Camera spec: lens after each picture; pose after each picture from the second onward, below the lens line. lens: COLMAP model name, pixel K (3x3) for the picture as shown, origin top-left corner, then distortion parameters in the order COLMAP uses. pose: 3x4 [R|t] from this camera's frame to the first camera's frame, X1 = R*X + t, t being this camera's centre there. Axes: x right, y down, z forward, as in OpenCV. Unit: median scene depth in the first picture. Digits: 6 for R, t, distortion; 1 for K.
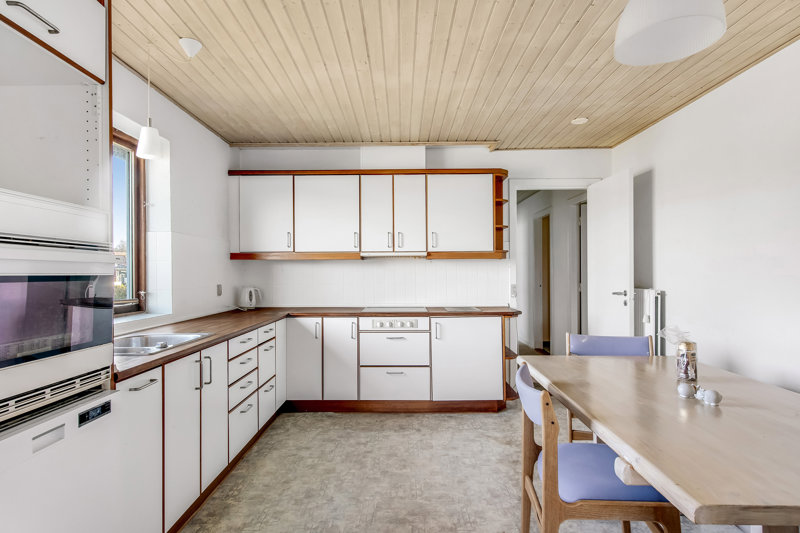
lens RADIAL K [[436.4, 0, 400.0], [0, 436.4, 266.5], [0, 0, 1]] dist [-0.000188, -0.000010]
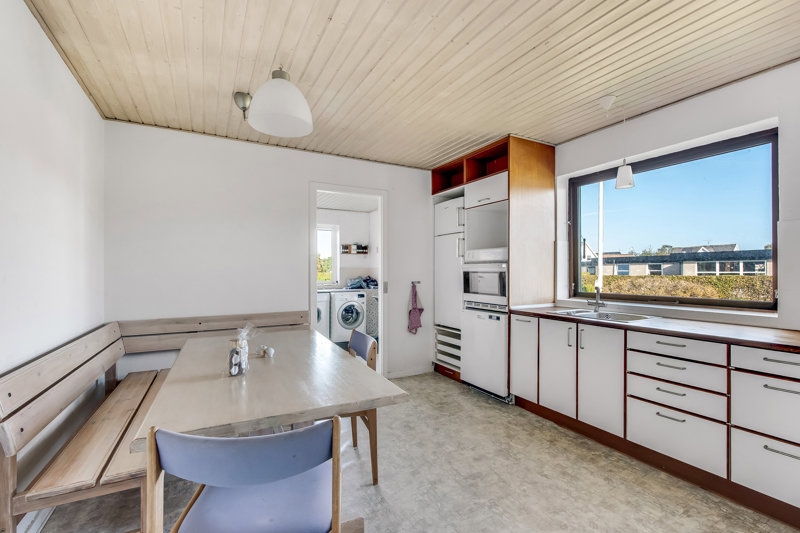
lens RADIAL K [[381.9, 0, 400.0], [0, 381.9, 266.5], [0, 0, 1]] dist [0.001114, 0.000177]
pose [[-0.880350, 0.004152, -0.474306, 0.640094], [0.016240, 0.999639, -0.021393, 0.015912], [0.474047, -0.026536, -0.880100, 1.730412]]
